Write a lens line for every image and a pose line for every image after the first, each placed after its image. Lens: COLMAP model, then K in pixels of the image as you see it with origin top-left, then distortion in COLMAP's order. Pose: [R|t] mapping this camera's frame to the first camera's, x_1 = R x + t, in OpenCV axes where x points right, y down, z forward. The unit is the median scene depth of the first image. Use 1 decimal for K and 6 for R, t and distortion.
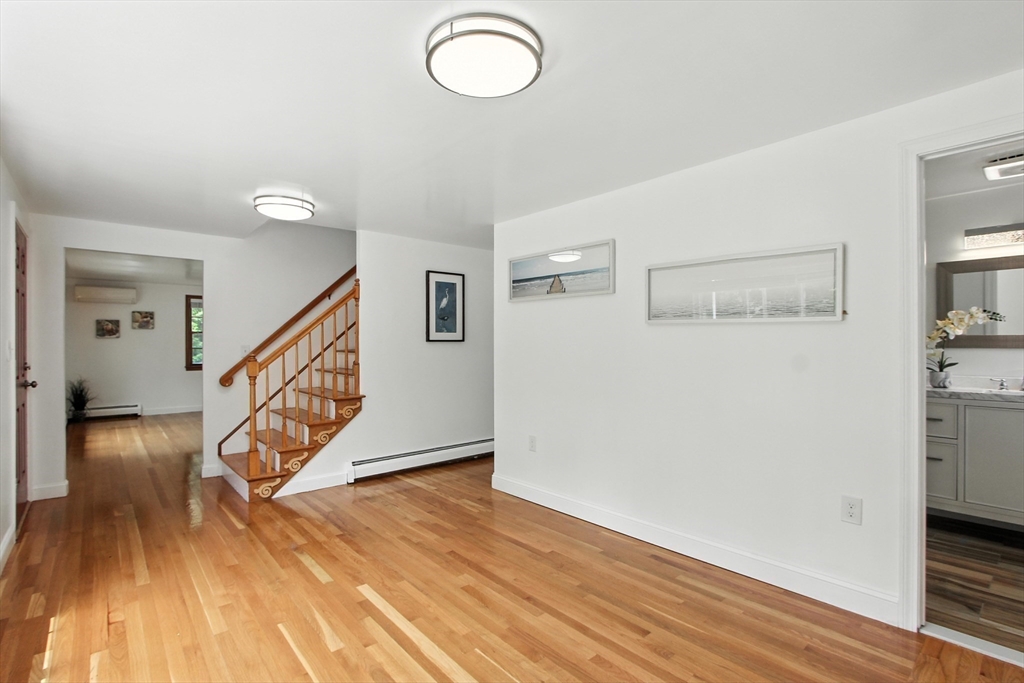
lens RADIAL K [[490.5, 0, 506.5], [0, 490.5, 343.5], [0, 0, 1]] dist [-0.014650, 0.001947]
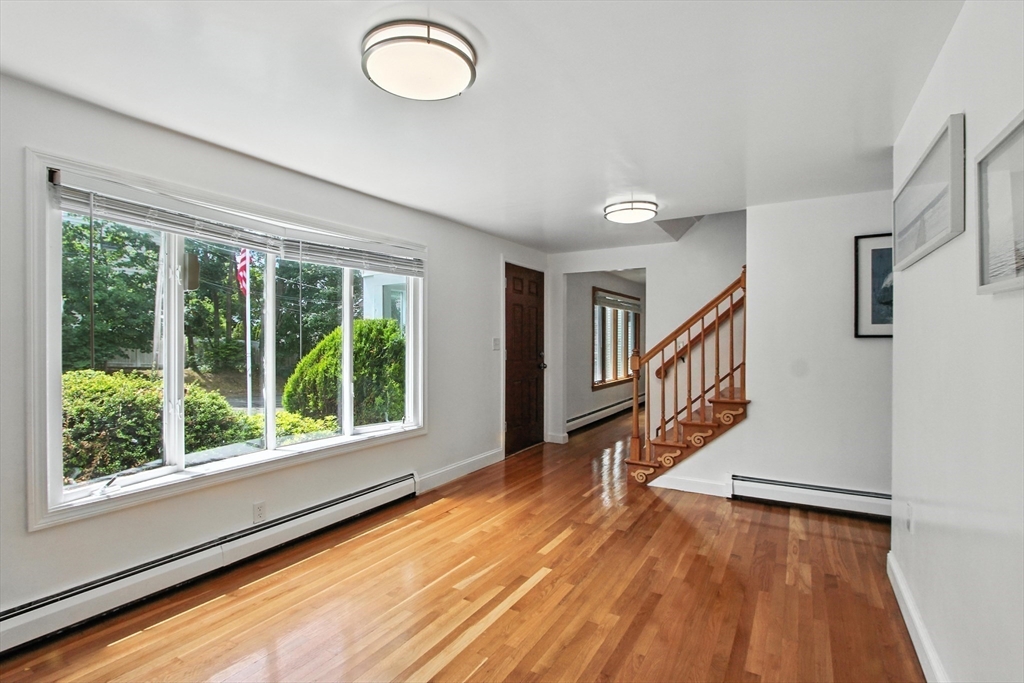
lens RADIAL K [[490.5, 0, 506.8], [0, 490.5, 335.2], [0, 0, 1]] dist [-0.014650, 0.001947]
pose [[0.281569, -0.010534, -0.959483, 0.606491], [0.004821, 0.999943, -0.009564, -0.004473], [0.959529, -0.001933, 0.281604, 0.523873]]
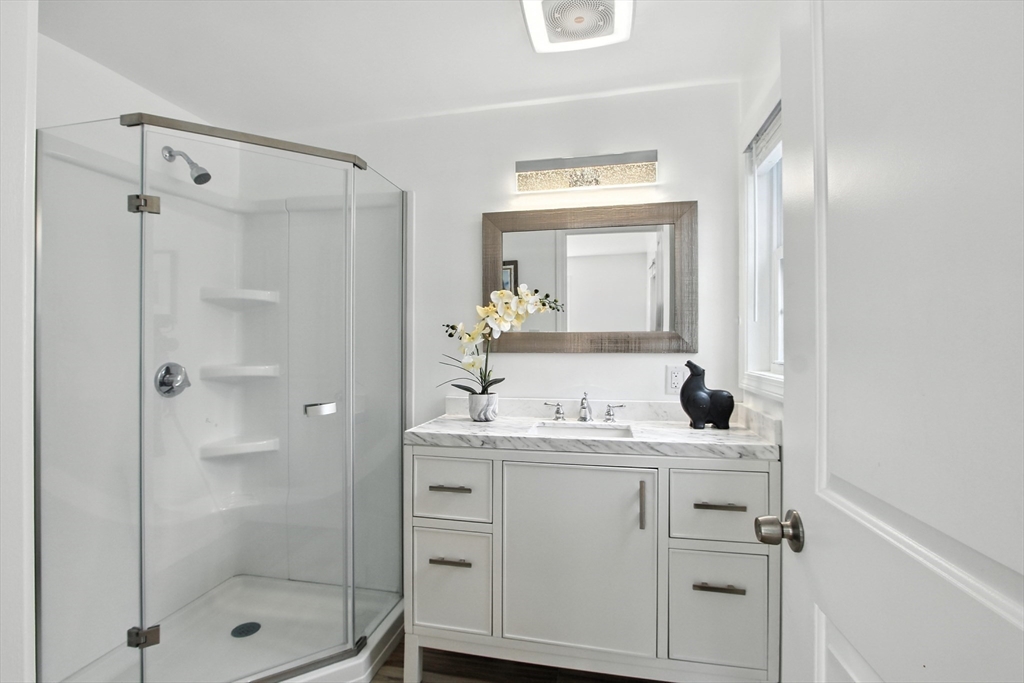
lens RADIAL K [[490.5, 0, 516.2], [0, 490.5, 342.8], [0, 0, 1]] dist [-0.014650, 0.001947]
pose [[0.799938, -0.006100, 0.600052, 0.405014], [0.003158, 0.999977, 0.005957, -0.004797], [-0.600074, -0.002870, 0.799939, 0.354911]]
